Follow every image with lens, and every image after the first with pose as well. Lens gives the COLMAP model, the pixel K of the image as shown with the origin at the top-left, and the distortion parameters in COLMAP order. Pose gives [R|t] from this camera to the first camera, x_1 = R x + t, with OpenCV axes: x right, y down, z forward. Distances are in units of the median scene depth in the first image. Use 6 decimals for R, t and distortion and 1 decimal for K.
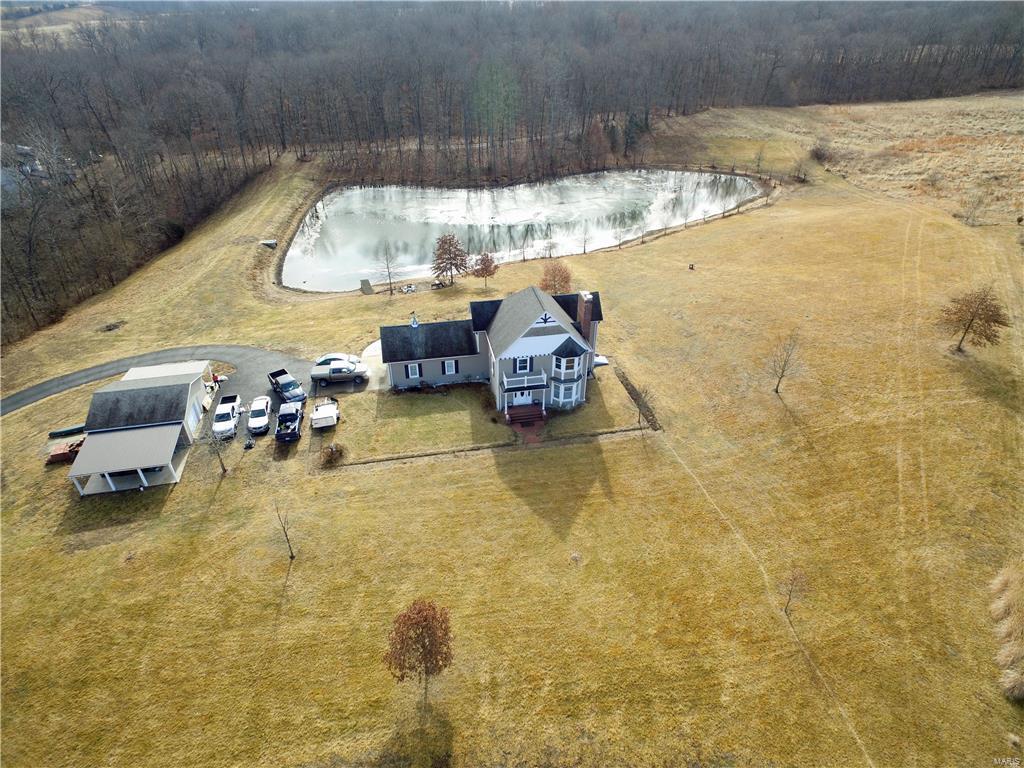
lens RADIAL K [[595.9, 0, 512.0], [0, 595.9, 384.0], [0, 0, 1]] dist [-0.004326, 0.003688]
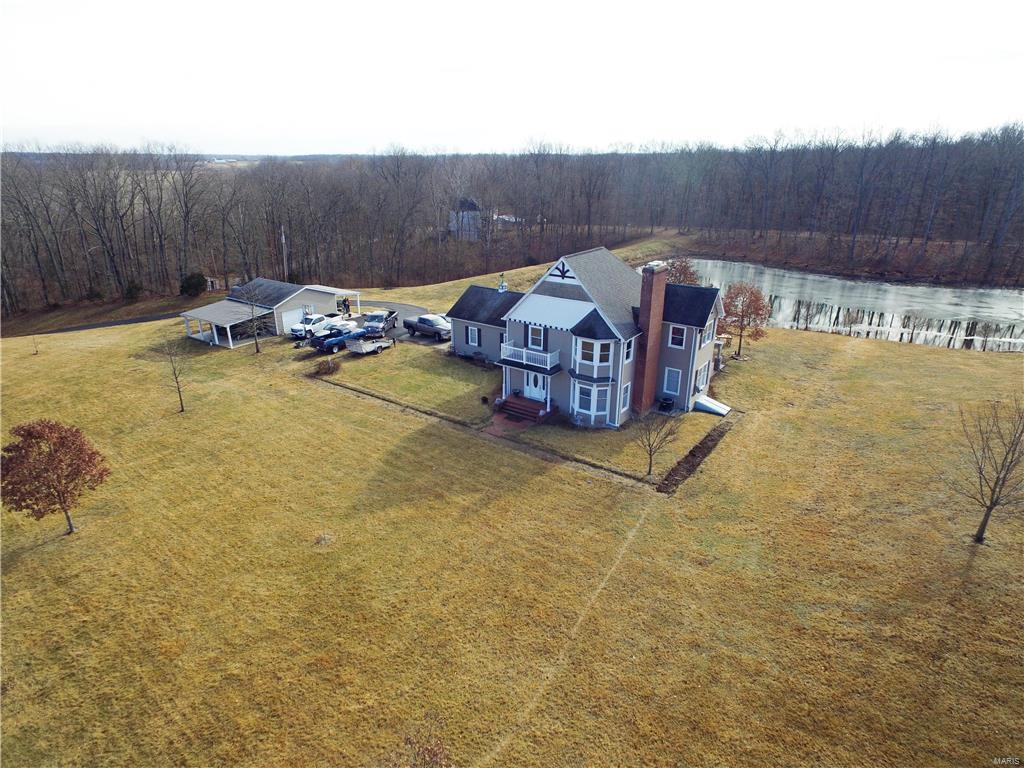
lens RADIAL K [[595.9, 0, 512.0], [0, 595.9, 384.0], [0, 0, 1]] dist [-0.004326, 0.003688]
pose [[0.692636, 0.257873, -0.673615, 0.500282], [-0.400686, 0.914111, -0.062061, 0.076335], [0.599755, 0.312894, 0.736472, 0.471417]]
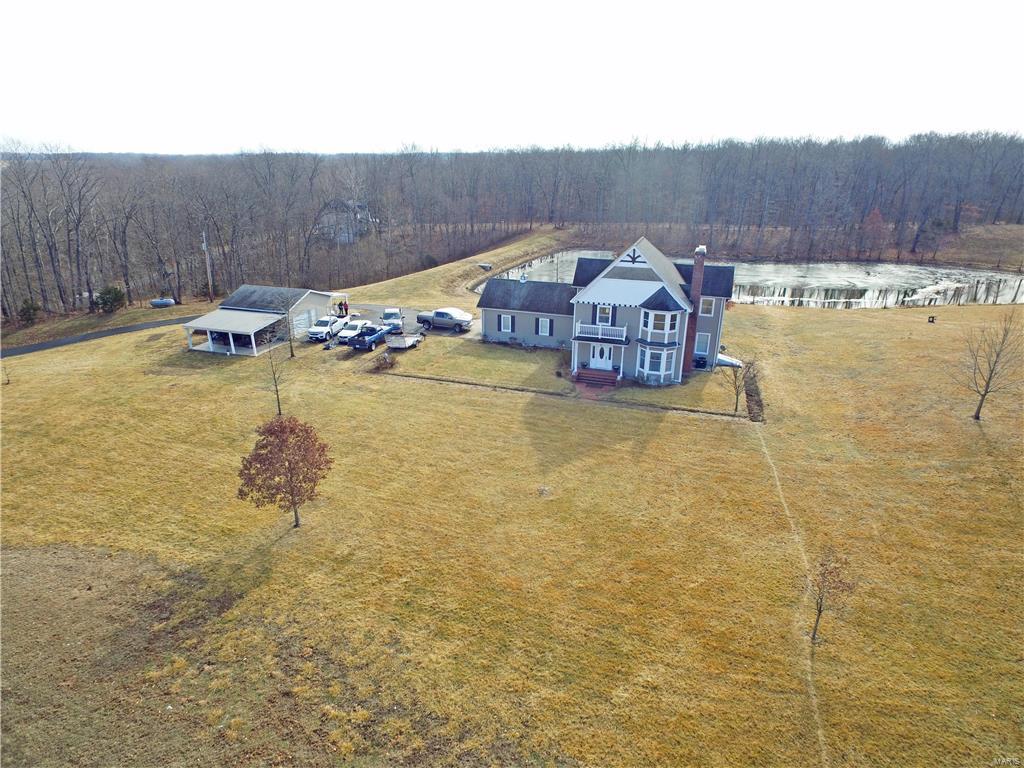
lens RADIAL K [[595.9, 0, 512.0], [0, 595.9, 384.0], [0, 0, 1]] dist [-0.004326, 0.003688]
pose [[0.874925, 0.175839, -0.451206, 0.304671], [-0.271493, 0.949655, -0.156357, 0.229940], [0.400996, 0.259300, 0.878616, 0.229020]]
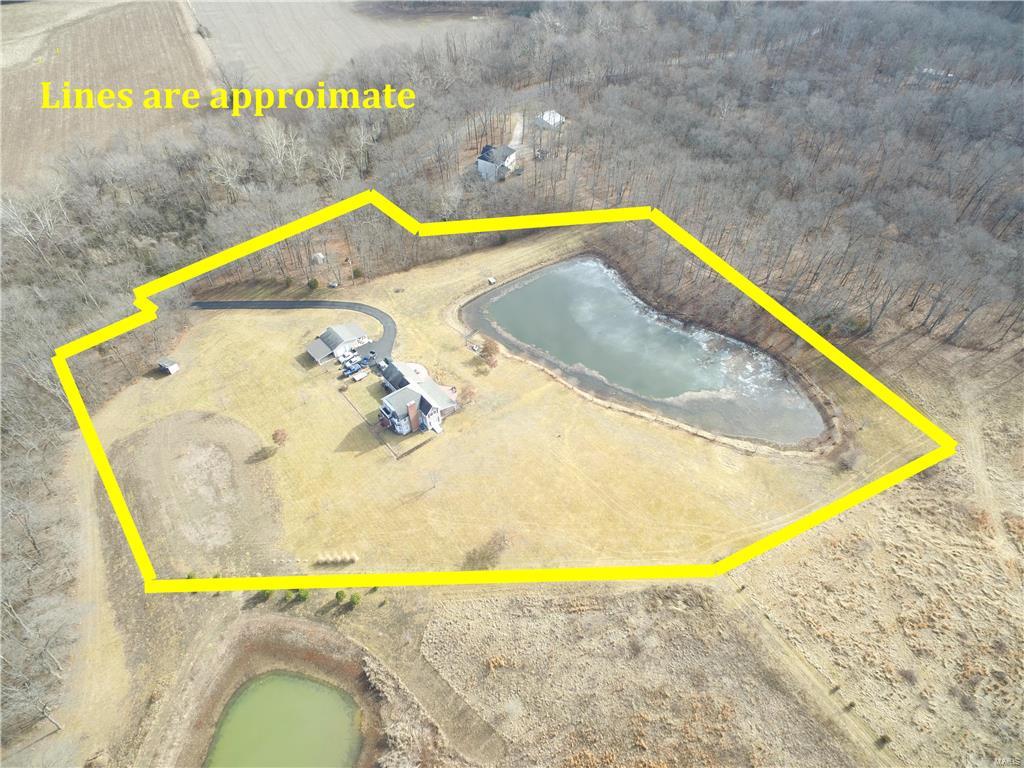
lens RADIAL K [[595.9, 0, 512.0], [0, 595.9, 384.0], [0, 0, 1]] dist [-0.004326, 0.003688]
pose [[0.486742, 0.631470, -0.603595, 1.874485], [-0.480862, 0.770548, 0.418363, -1.528397], [0.729283, 0.086611, 0.678708, -0.443104]]
